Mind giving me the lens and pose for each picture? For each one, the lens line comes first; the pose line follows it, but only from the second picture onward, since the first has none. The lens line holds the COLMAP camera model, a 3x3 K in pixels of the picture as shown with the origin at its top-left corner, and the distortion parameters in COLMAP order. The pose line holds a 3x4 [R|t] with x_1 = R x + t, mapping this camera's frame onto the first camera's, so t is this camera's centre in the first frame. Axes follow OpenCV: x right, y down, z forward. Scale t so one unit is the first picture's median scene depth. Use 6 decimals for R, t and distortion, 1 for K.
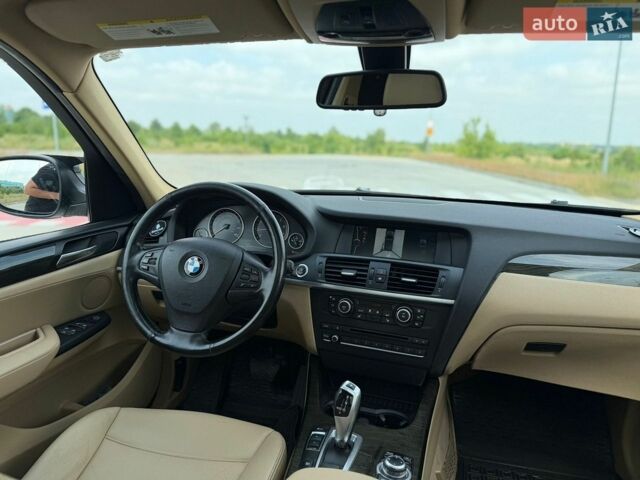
lens RADIAL K [[453.8, 0, 314.9], [0, 453.8, 224.9], [0, 0, 1]] dist [0.069488, -0.093818]
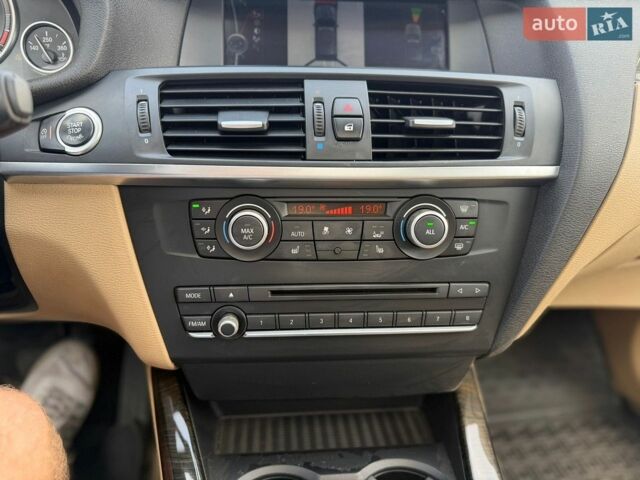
lens RADIAL K [[455.6, 0, 320.1], [0, 455.6, 228.4], [0, 0, 1]] dist [0.073370, -0.100236]
pose [[0.914894, -0.156362, 0.372184, -0.006890], [0.060204, 0.964479, 0.257207, 0.100520], [-0.399181, -0.212911, 0.891809, 0.695843]]
